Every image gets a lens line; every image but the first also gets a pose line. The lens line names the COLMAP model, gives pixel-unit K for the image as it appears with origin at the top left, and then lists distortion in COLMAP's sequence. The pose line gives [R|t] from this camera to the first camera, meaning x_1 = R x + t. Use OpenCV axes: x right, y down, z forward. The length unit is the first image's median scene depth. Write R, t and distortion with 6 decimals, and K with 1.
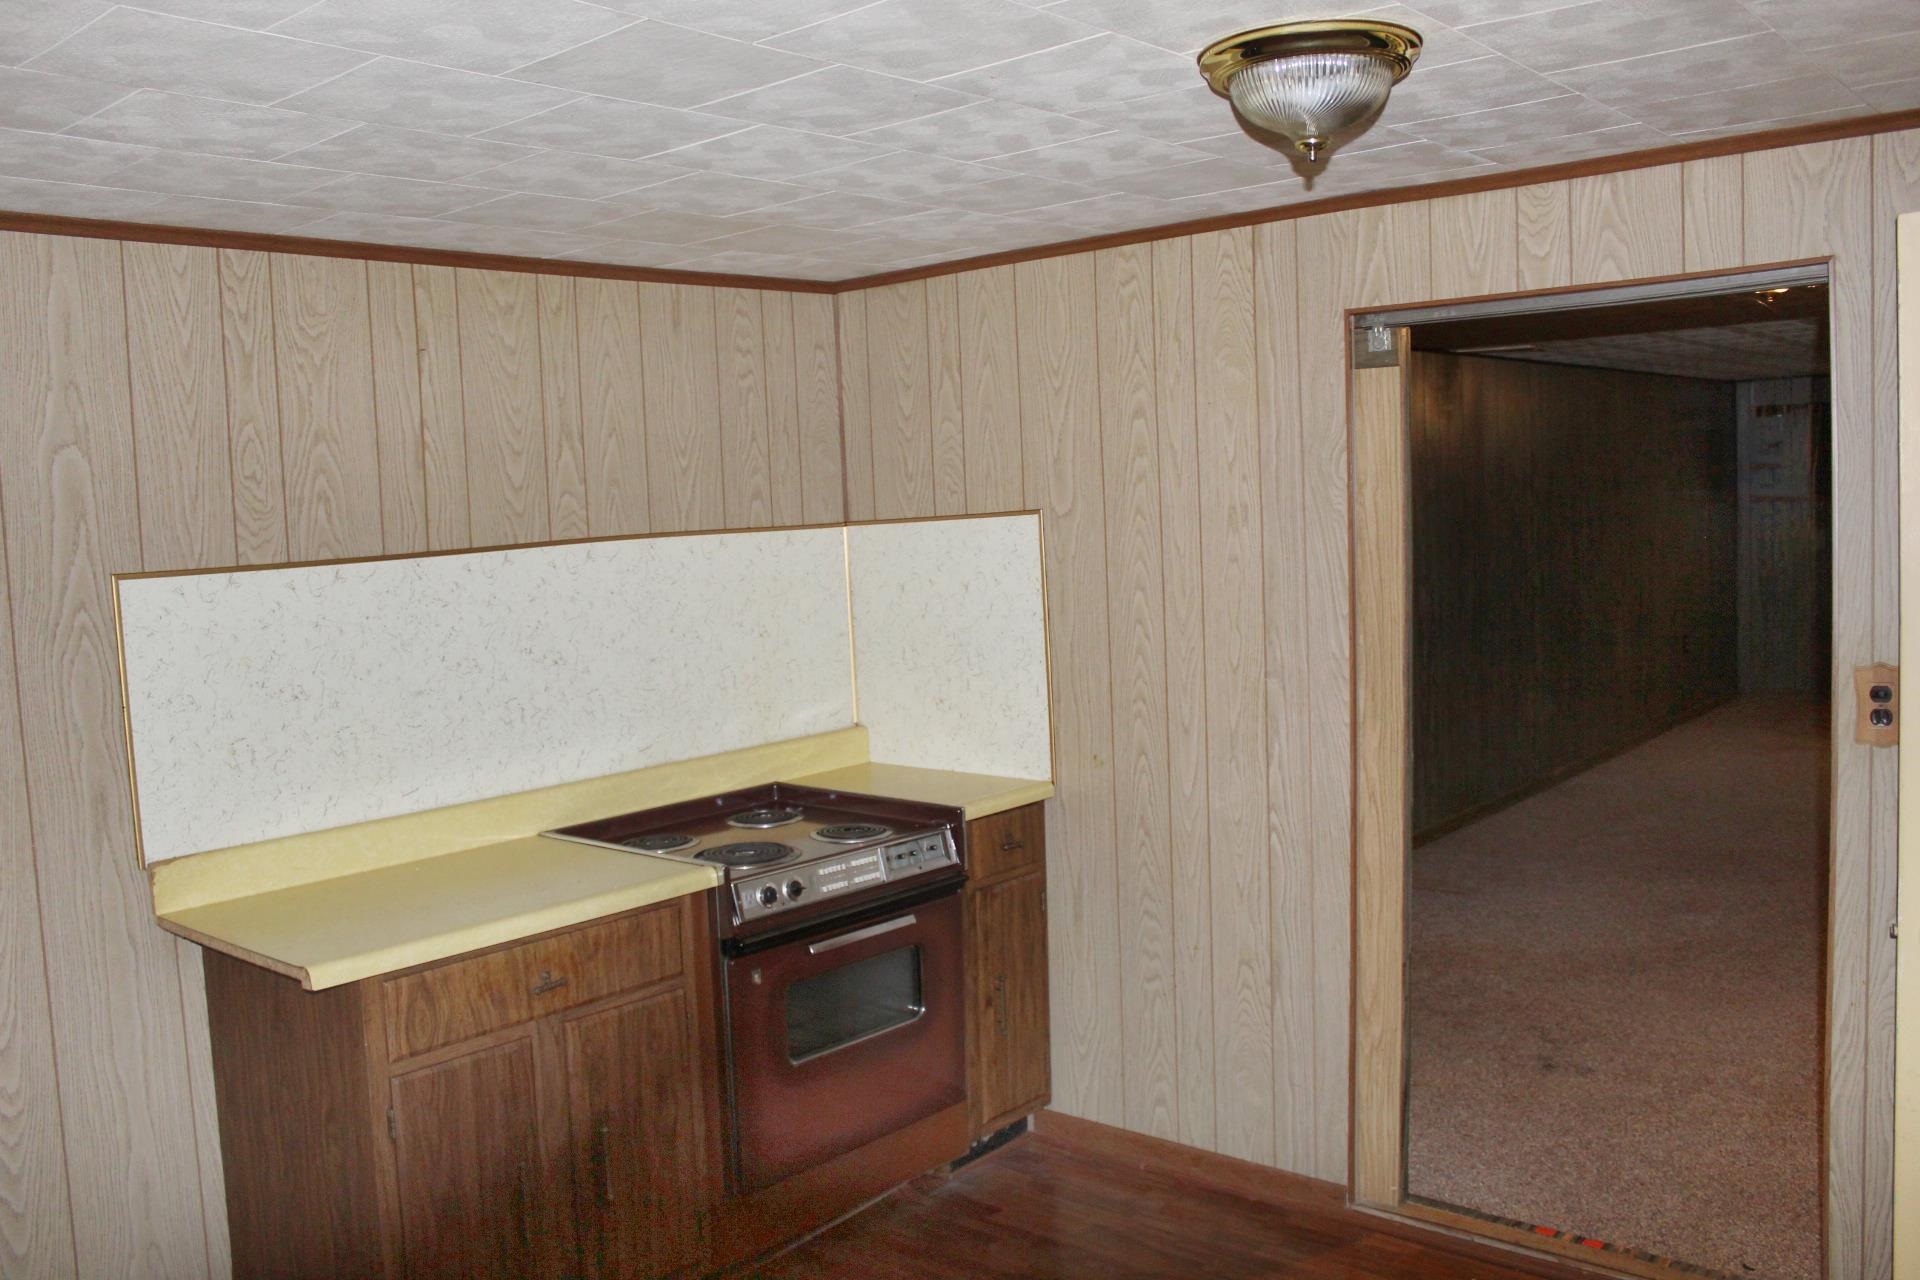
lens RADIAL K [[1606.1, 0, 960.0], [0, 1606.1, 640.0], [0, 0, 1]] dist [-0.163957, 0.133723]
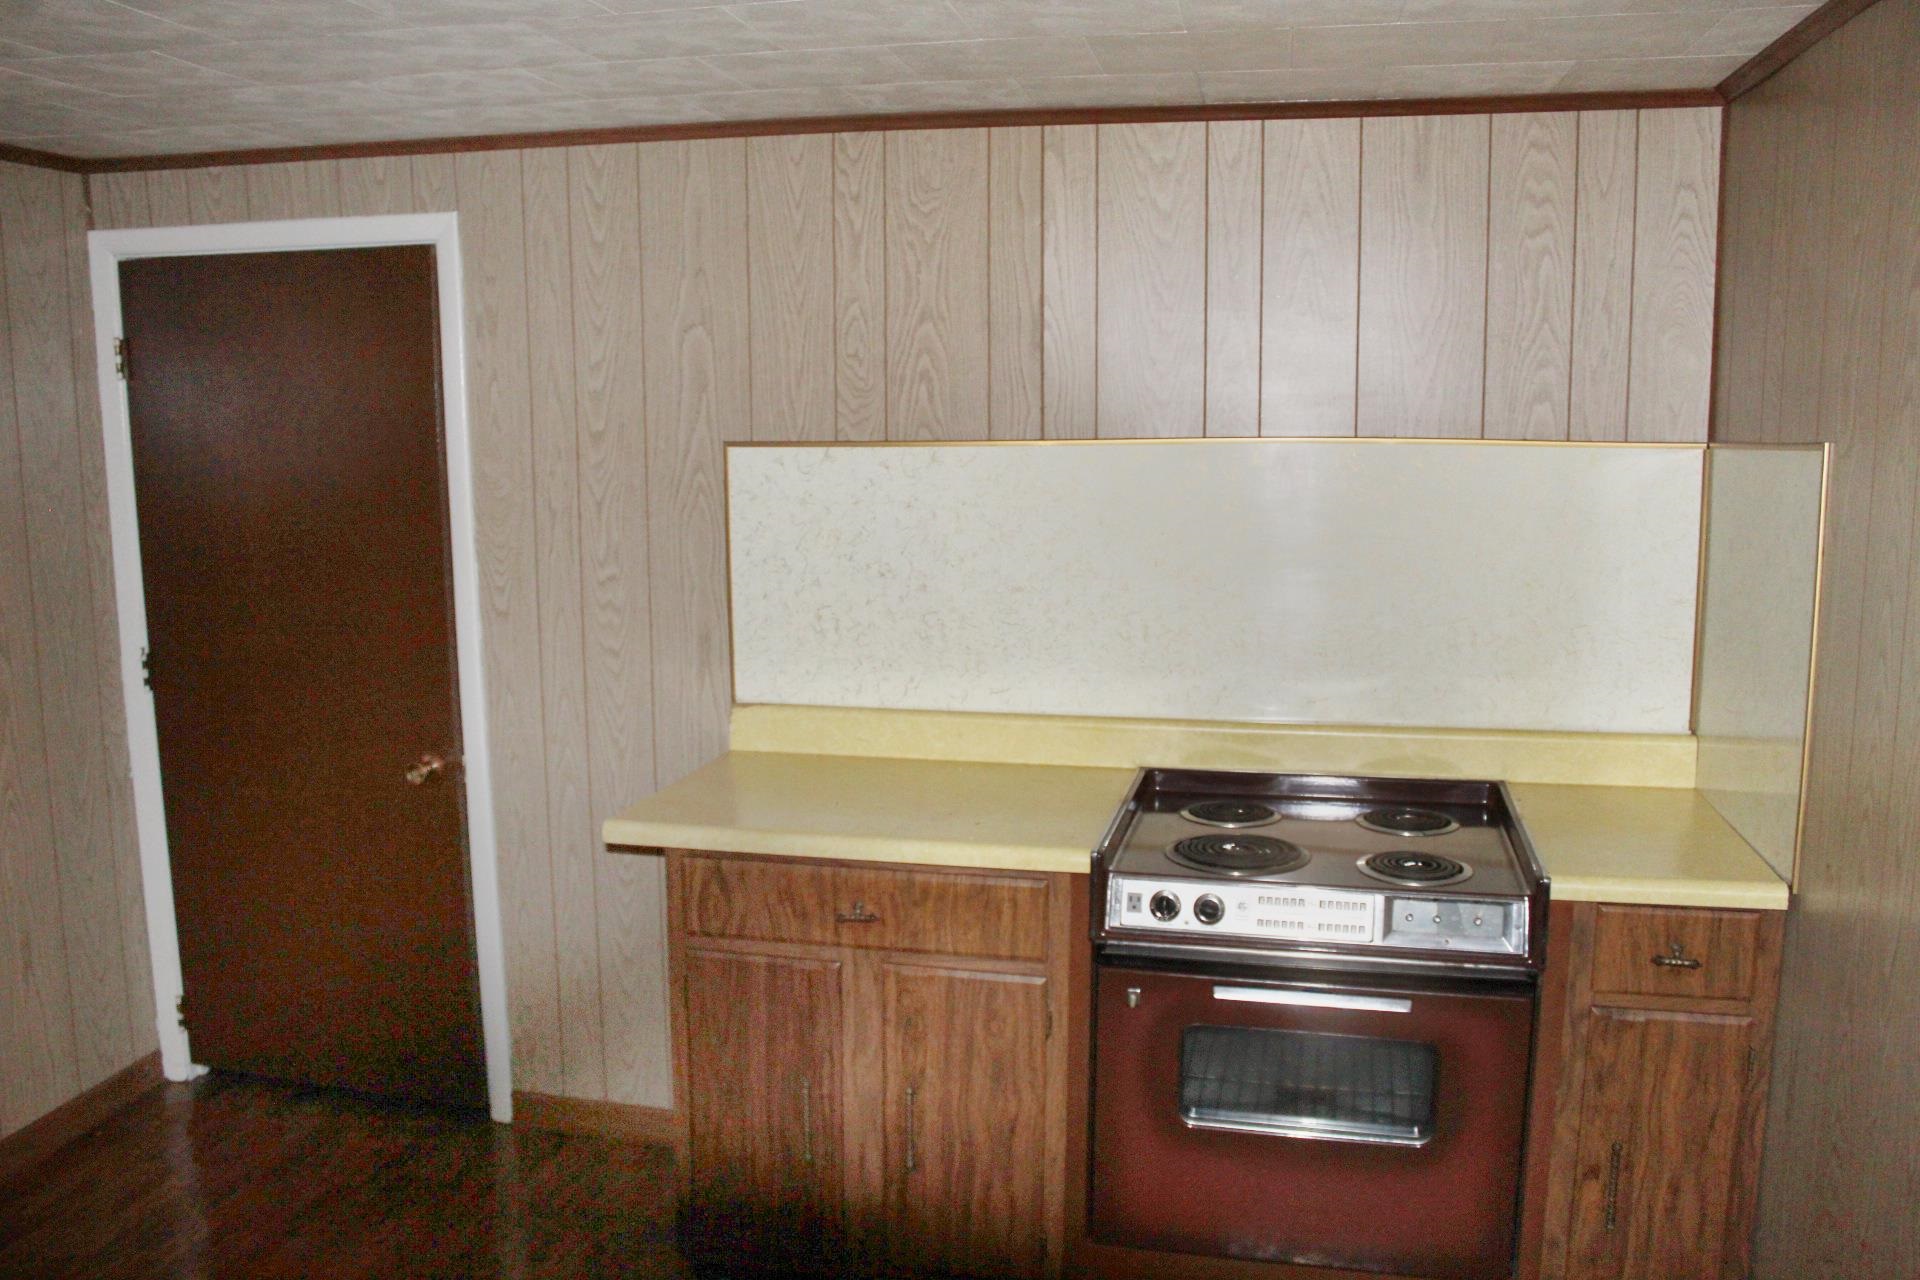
lens RADIAL K [[1606.1, 0, 960.0], [0, 1606.1, 640.0], [0, 0, 1]] dist [-0.163957, 0.133723]
pose [[0.479067, 0.172105, -0.860741, 0.514545], [-0.094576, 0.985002, 0.144312, -0.078430], [0.872668, 0.012270, 0.488159, 0.550577]]
